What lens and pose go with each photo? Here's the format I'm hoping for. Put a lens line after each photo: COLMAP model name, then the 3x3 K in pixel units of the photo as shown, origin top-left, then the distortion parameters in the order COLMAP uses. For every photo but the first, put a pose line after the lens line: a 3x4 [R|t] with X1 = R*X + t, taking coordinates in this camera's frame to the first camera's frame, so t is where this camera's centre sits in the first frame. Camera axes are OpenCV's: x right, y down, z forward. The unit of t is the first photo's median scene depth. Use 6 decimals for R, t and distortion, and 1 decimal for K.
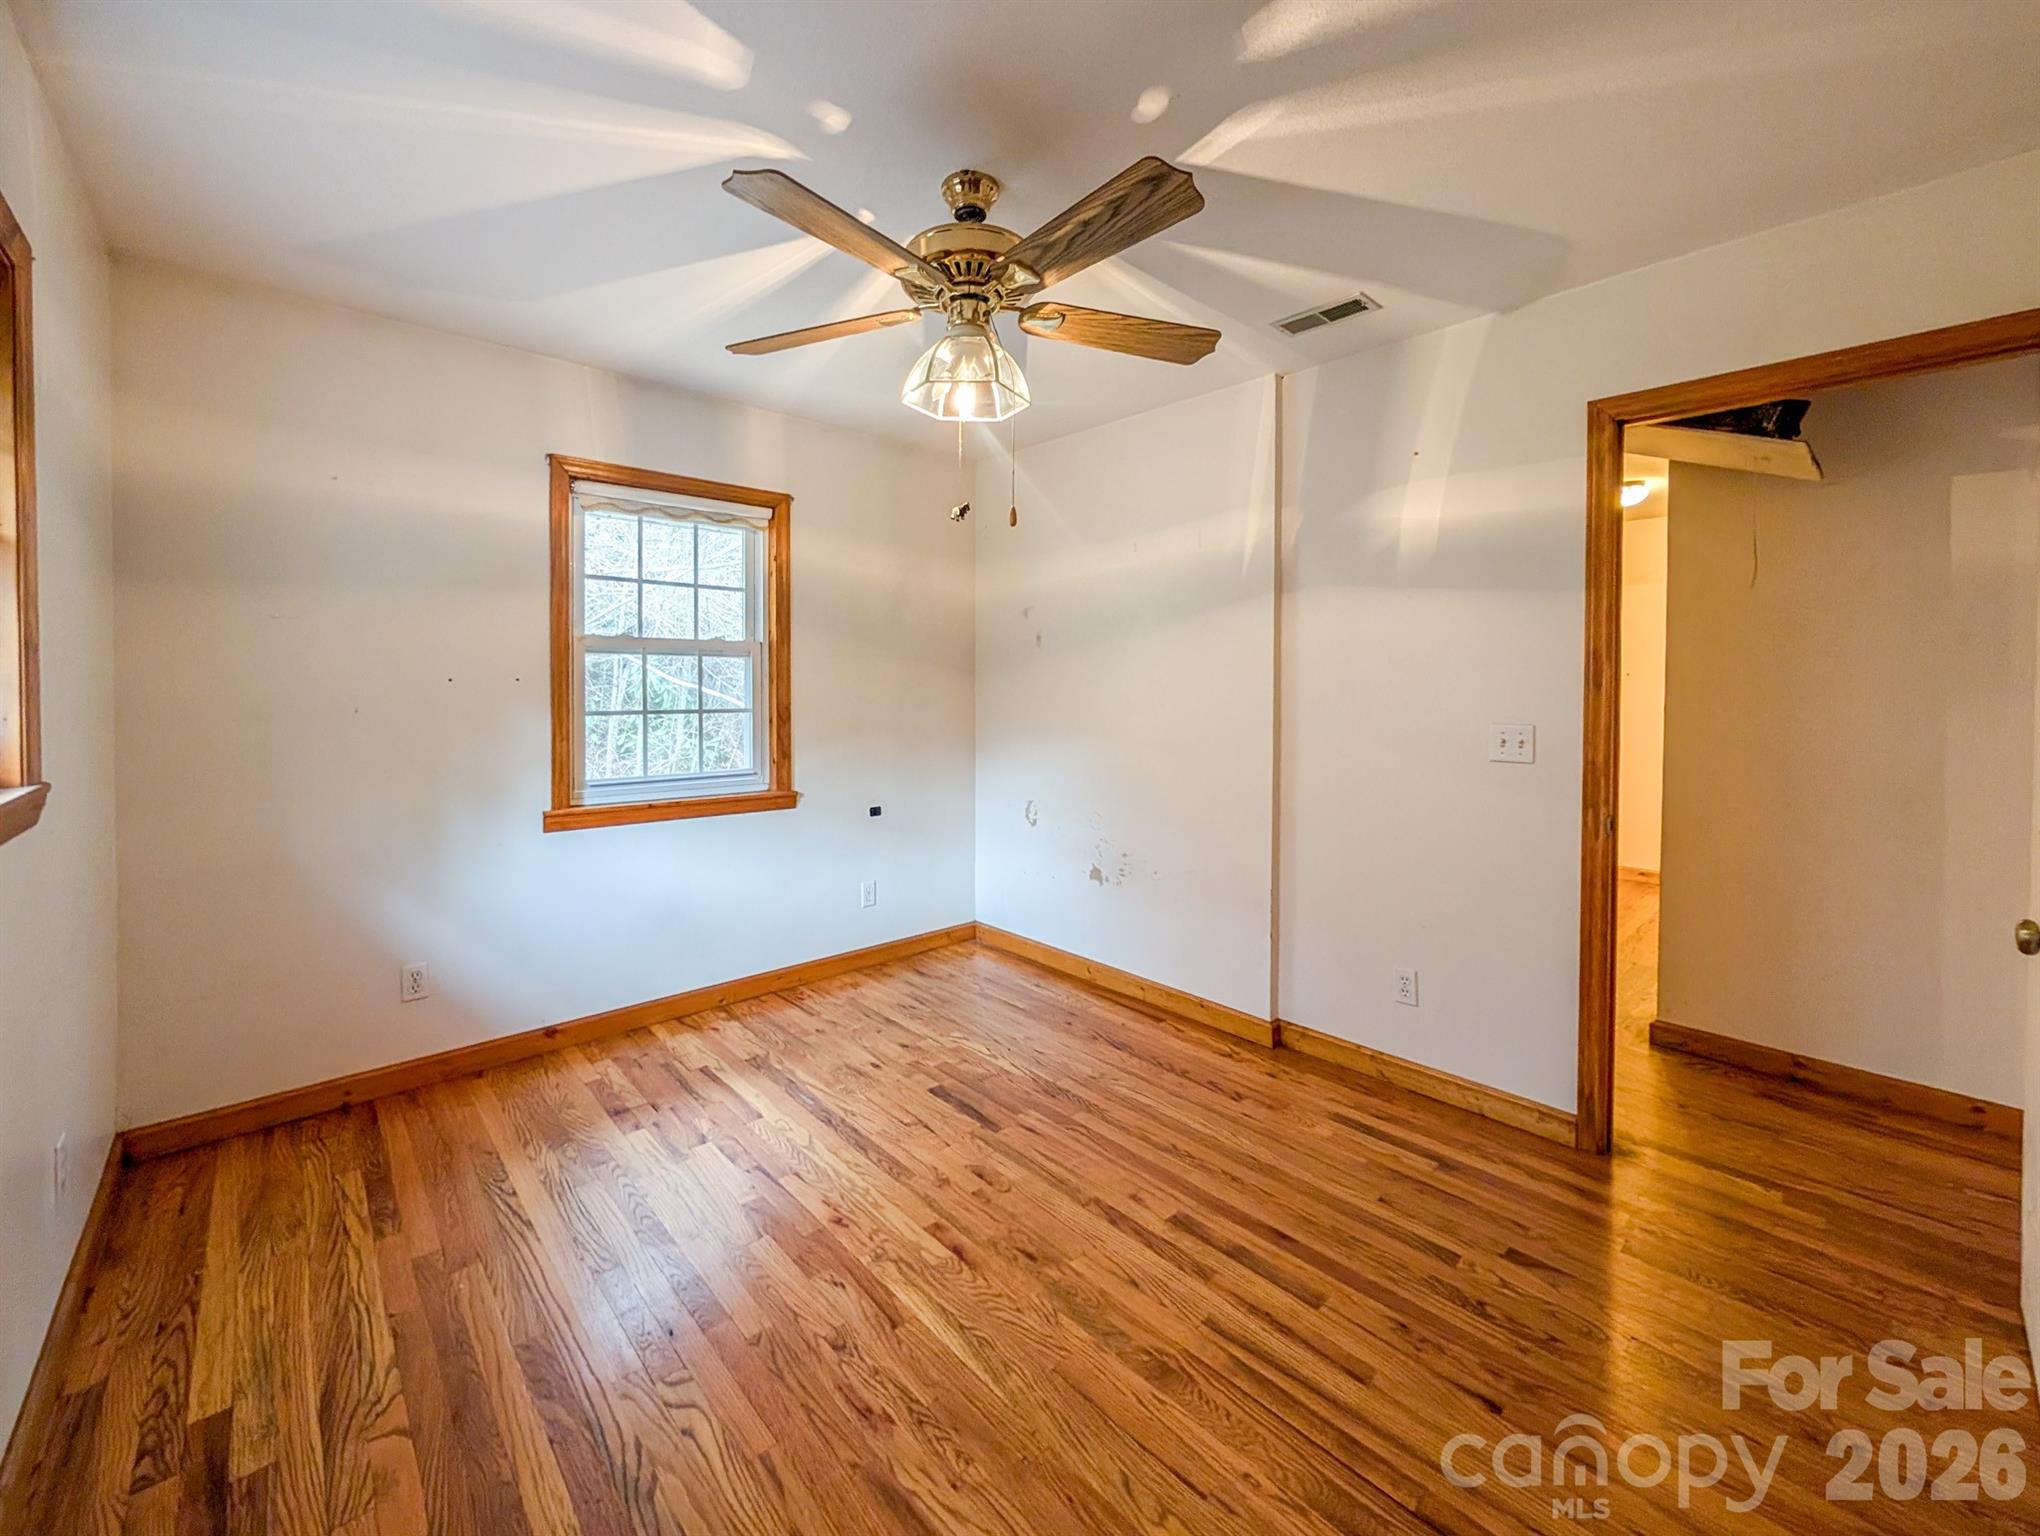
lens RADIAL K [[805.5, 0, 1001.9], [0, 805.5, 698.2], [0, 0, 1]] dist [0.001614, 0.000148]
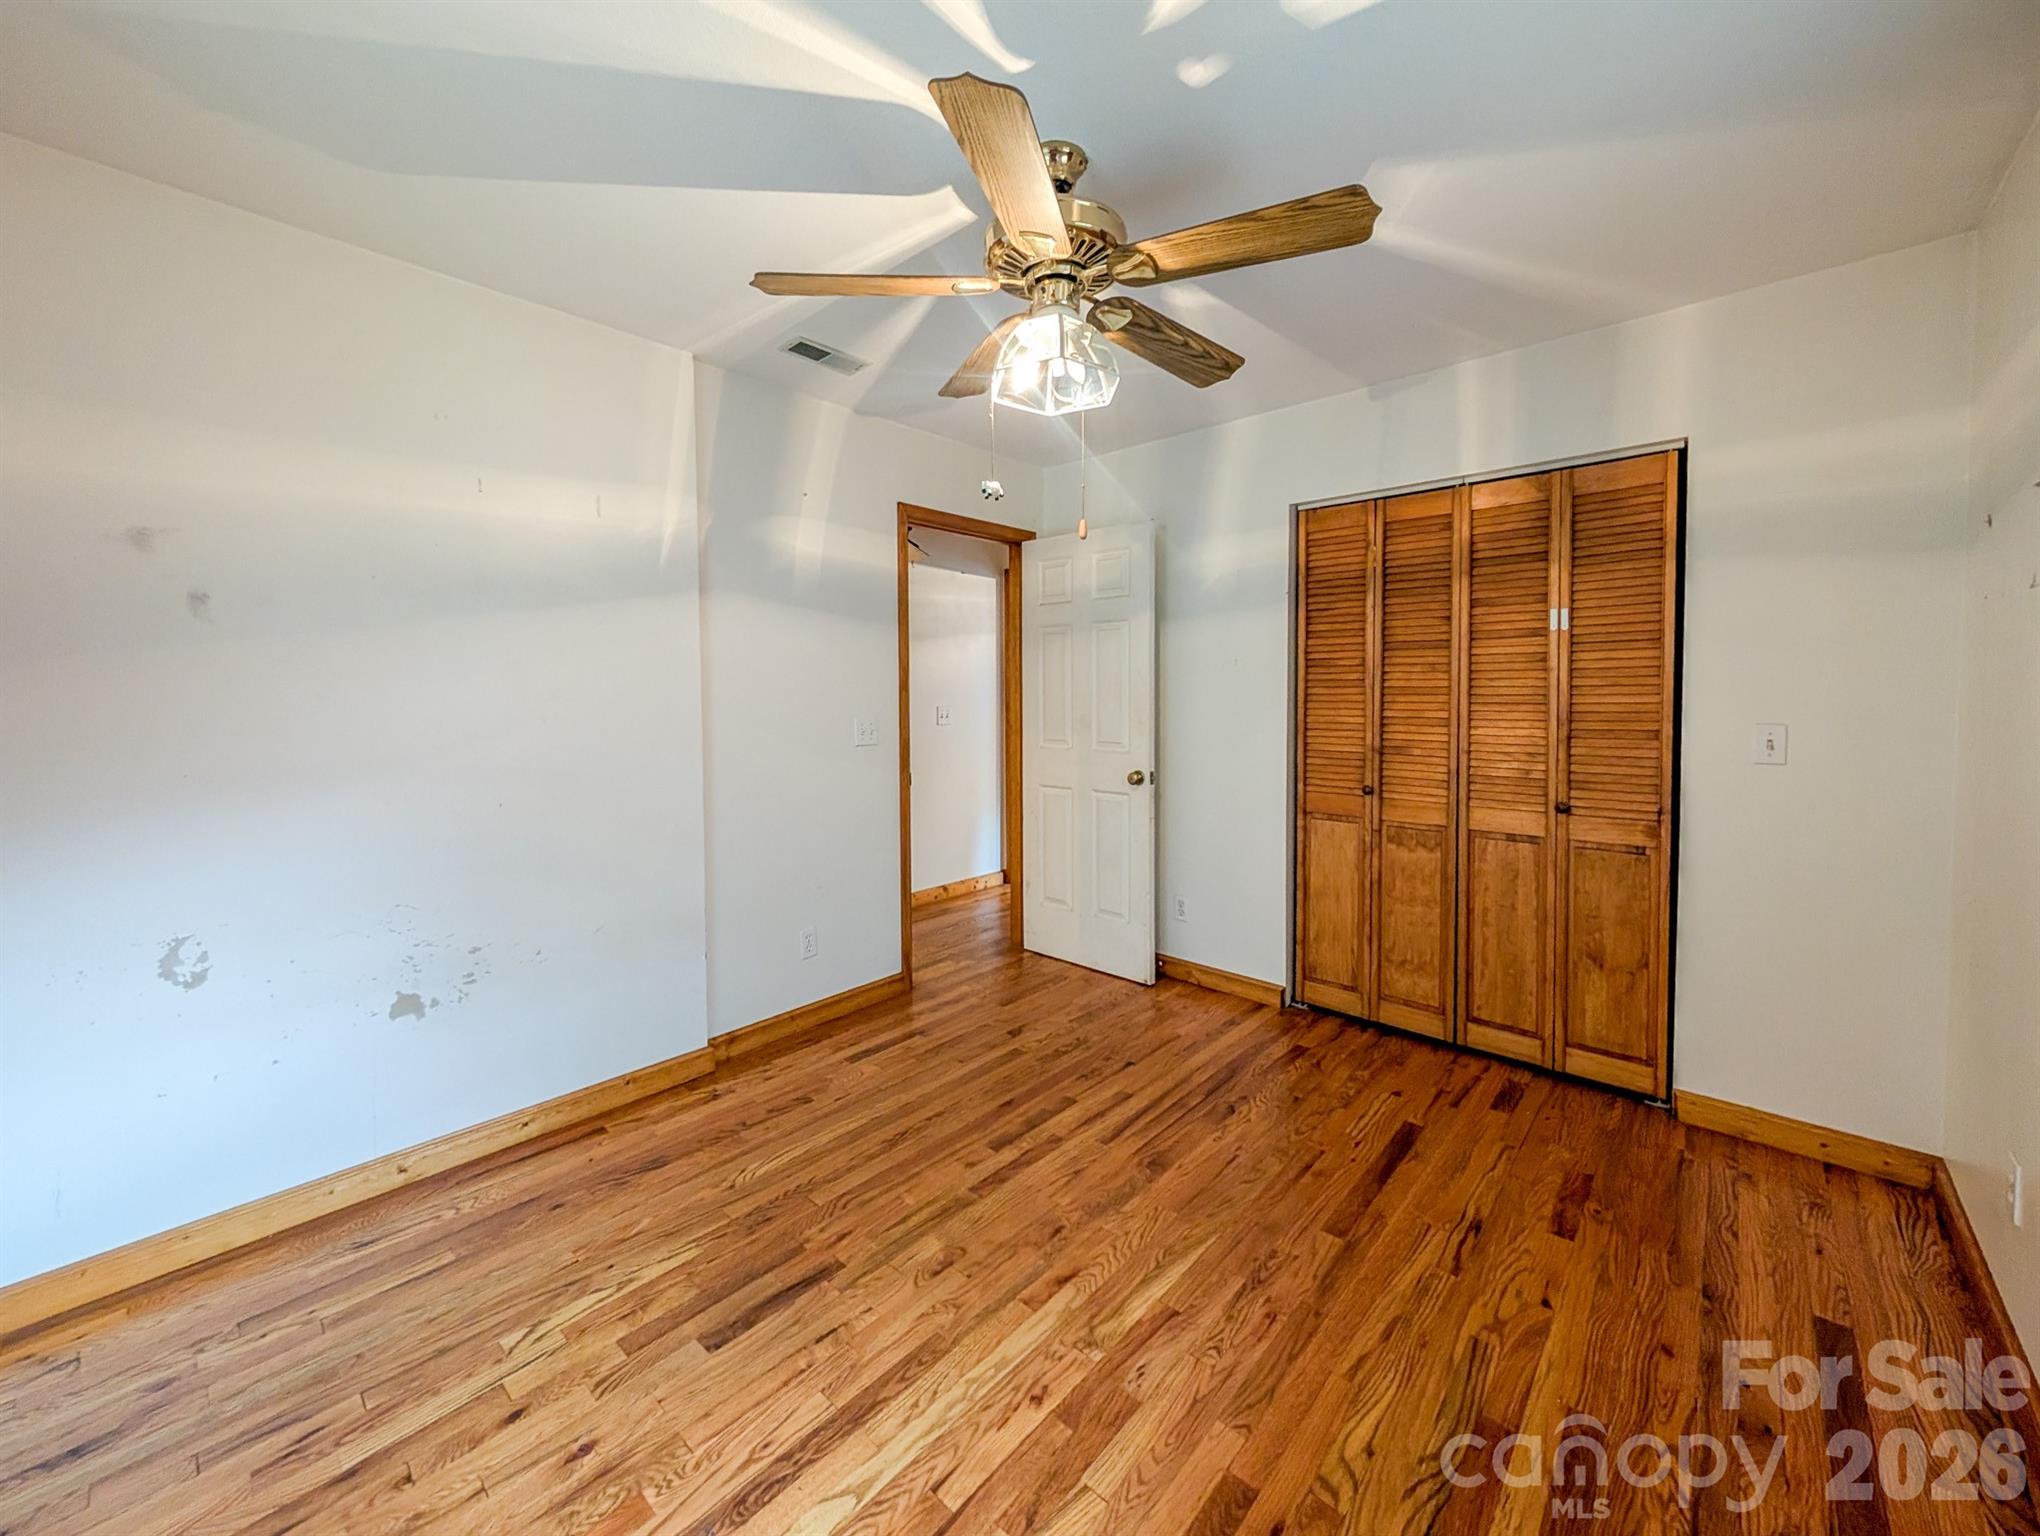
lens RADIAL K [[805.2, 0, 1000.5], [0, 805.2, 719.2], [0, 0, 1]] dist [0.000675, 0.000215]
pose [[-0.082707, -0.041232, 0.995721, -0.907303], [0.021715, 0.998832, 0.043165, -0.023190], [-0.996337, 0.025192, -0.081715, 1.055455]]
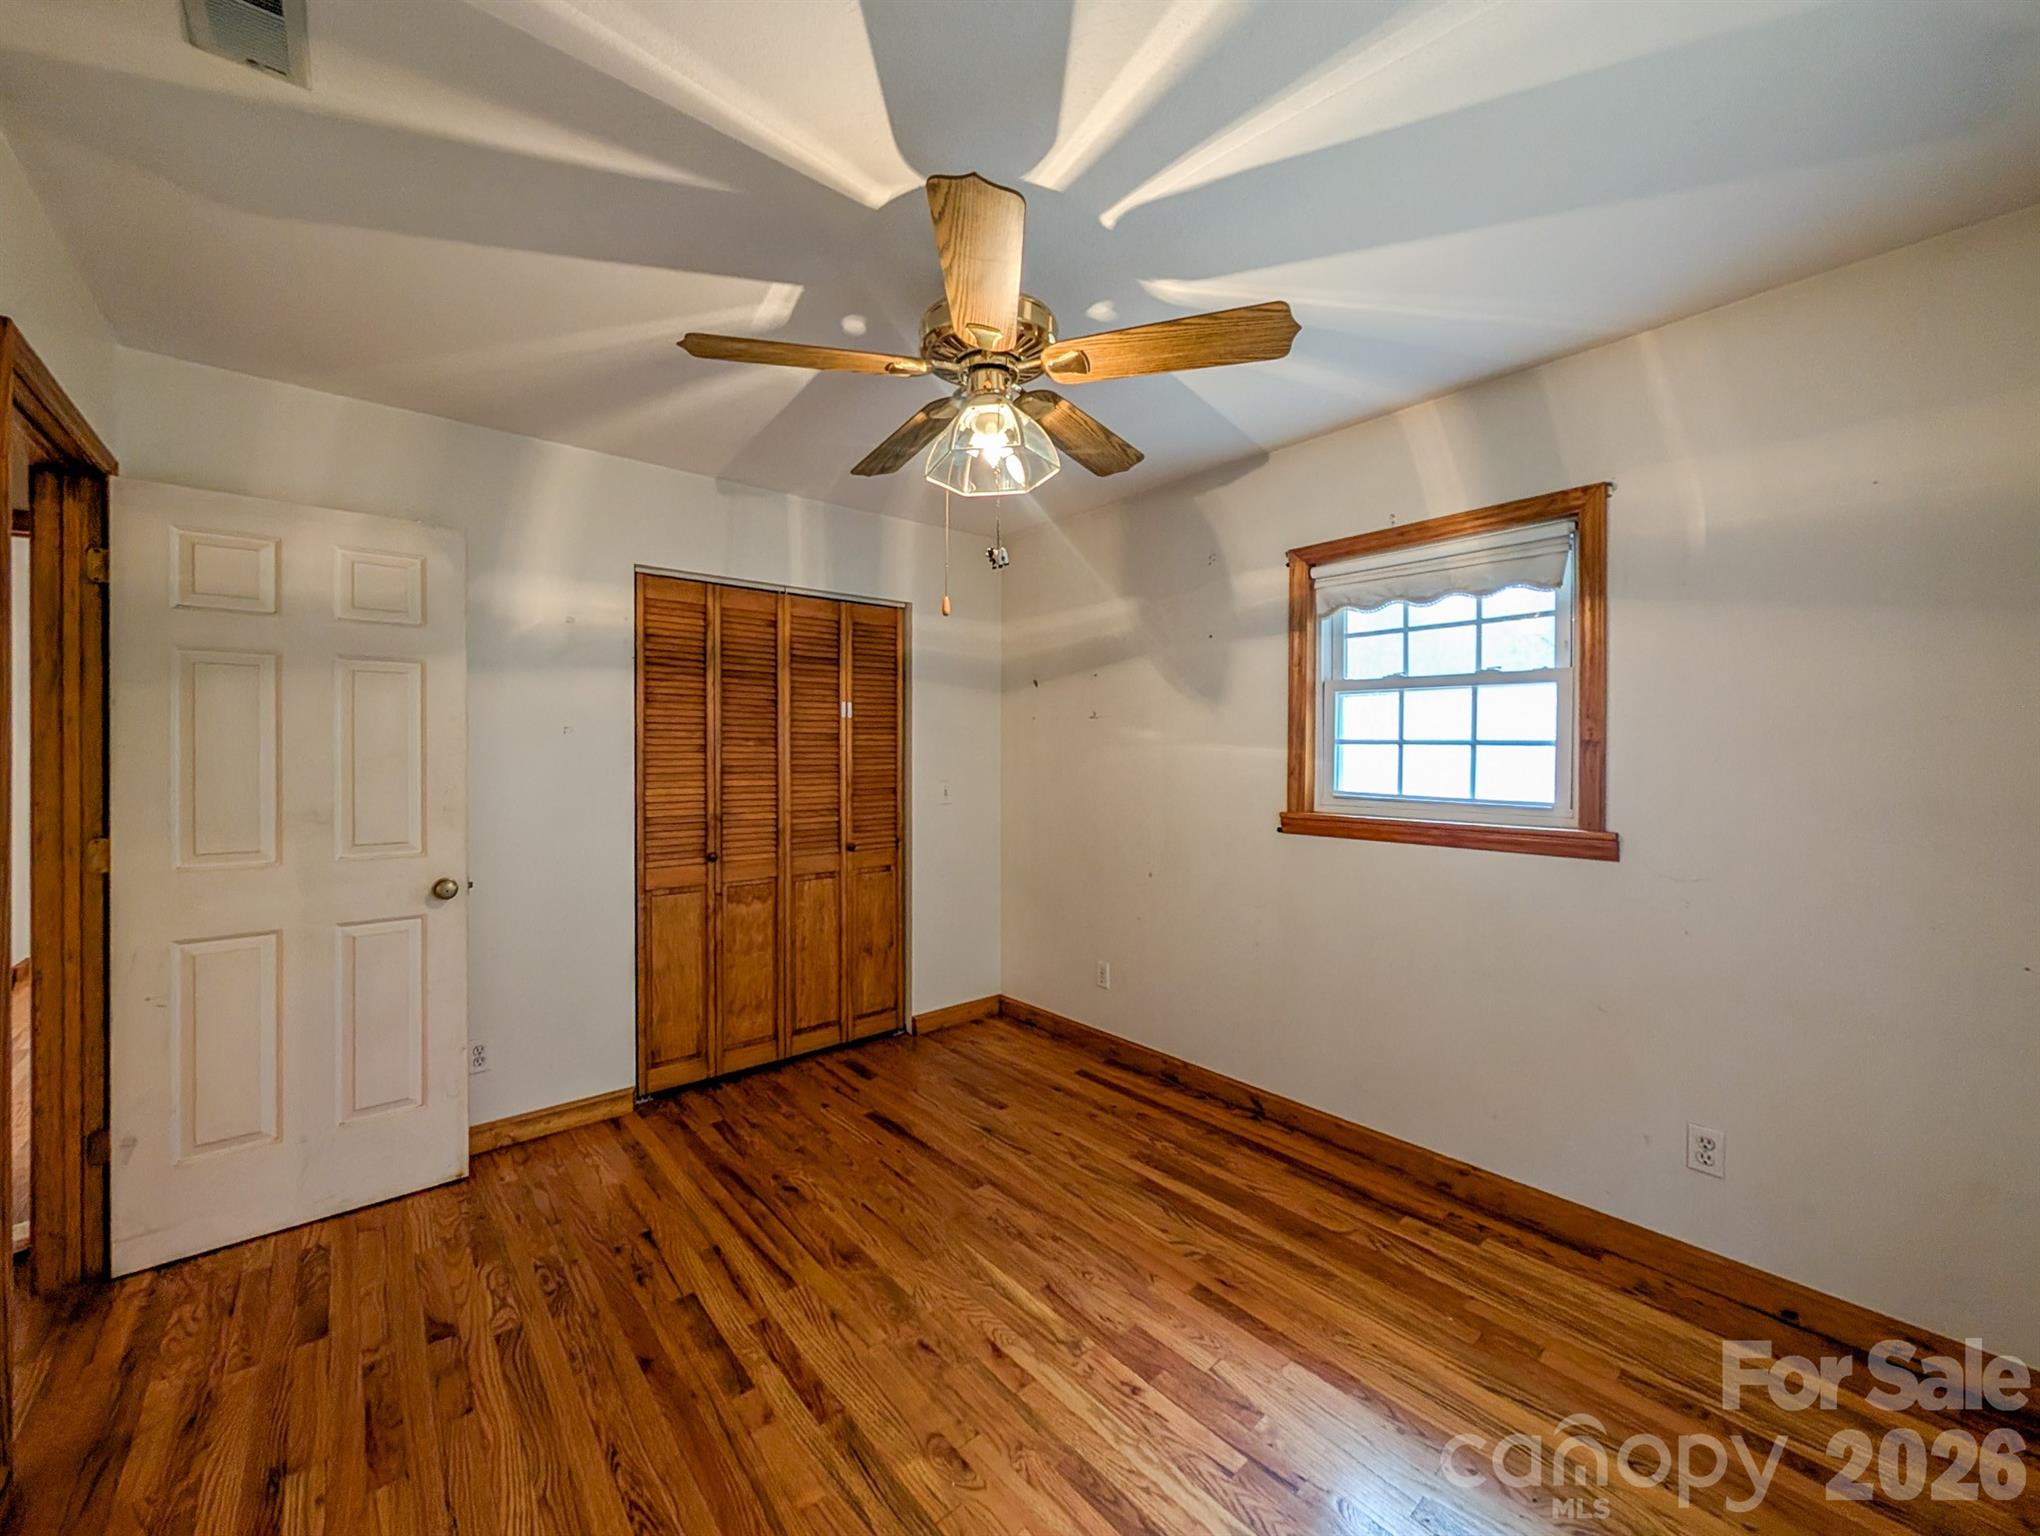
lens RADIAL K [[787.1, 0, 1013.4], [0, 787.1, 755.1], [0, 0, 1]] dist [0.001283, 0.000614]
pose [[-0.999550, -0.004881, 0.029611, -0.092204], [-0.004266, 0.999774, 0.020806, -0.046247], [-0.029705, 0.020671, -0.999345, 1.790459]]
